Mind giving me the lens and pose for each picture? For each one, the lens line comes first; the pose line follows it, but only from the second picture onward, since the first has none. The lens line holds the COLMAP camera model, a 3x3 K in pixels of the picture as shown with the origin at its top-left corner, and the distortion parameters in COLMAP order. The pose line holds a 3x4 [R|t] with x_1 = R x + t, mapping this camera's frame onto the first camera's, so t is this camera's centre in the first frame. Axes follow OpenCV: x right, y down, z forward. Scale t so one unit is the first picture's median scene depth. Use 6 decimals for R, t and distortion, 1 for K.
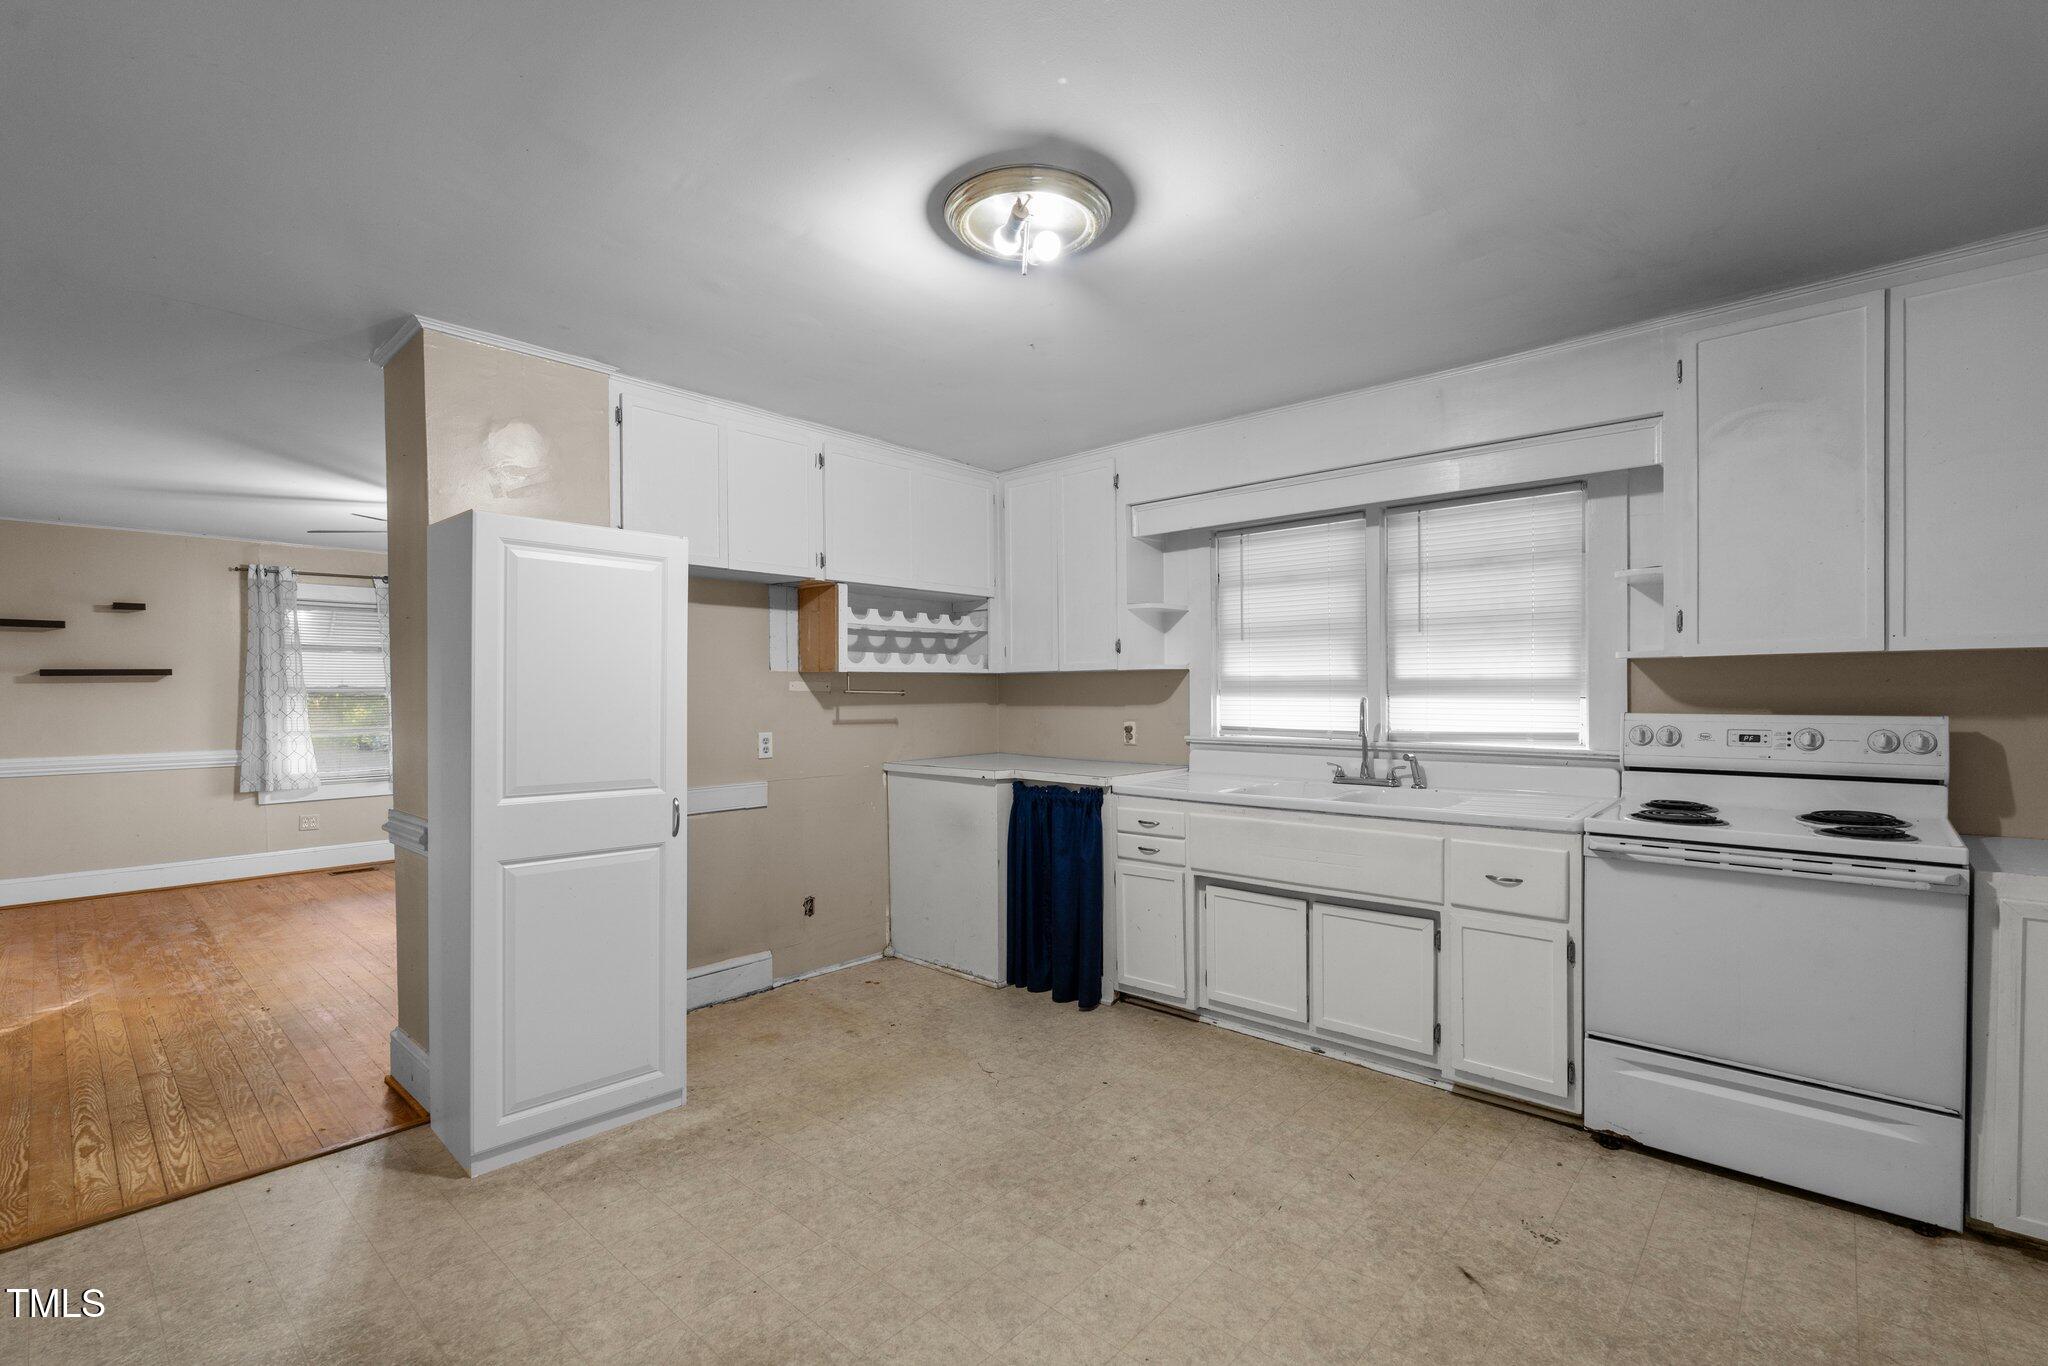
lens RADIAL K [[897.2, 0, 1021.2], [0, 897.2, 691.4], [0, 0, 1]] dist [-0.007537, 0.001269]
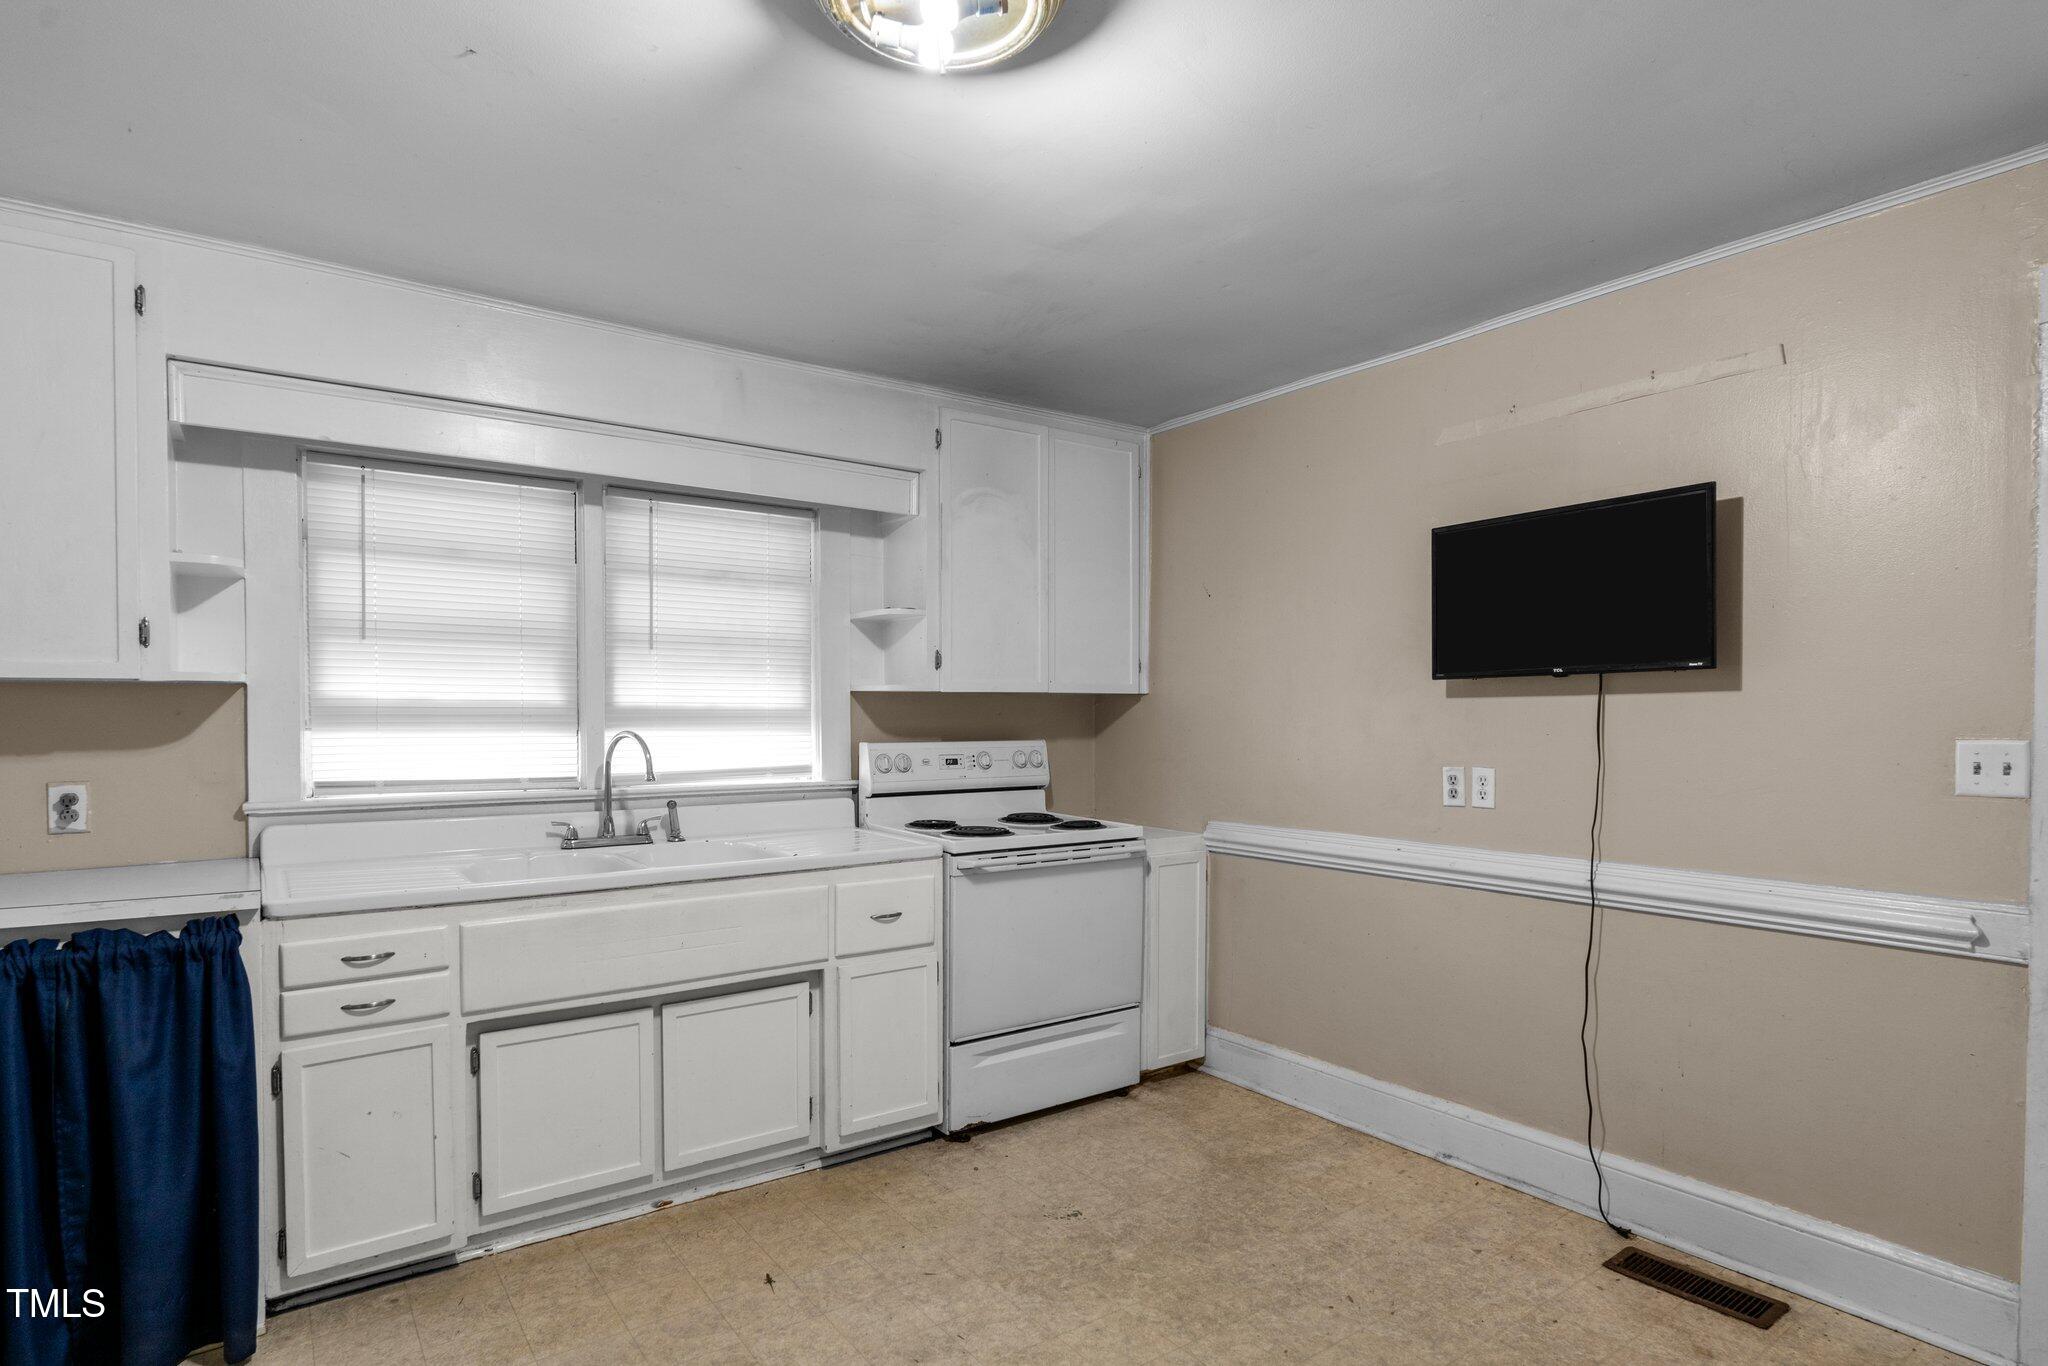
lens RADIAL K [[1095.0, 0, 998.5], [0, 1095.0, 723.8], [0, 0, 1]] dist [-0.008457, -0.000301]
pose [[0.203355, 0.005348, 0.979090, -0.493511], [0.005417, 0.999964, -0.006587, 0.009495], [-0.979090, 0.006643, 0.203319, 0.530731]]
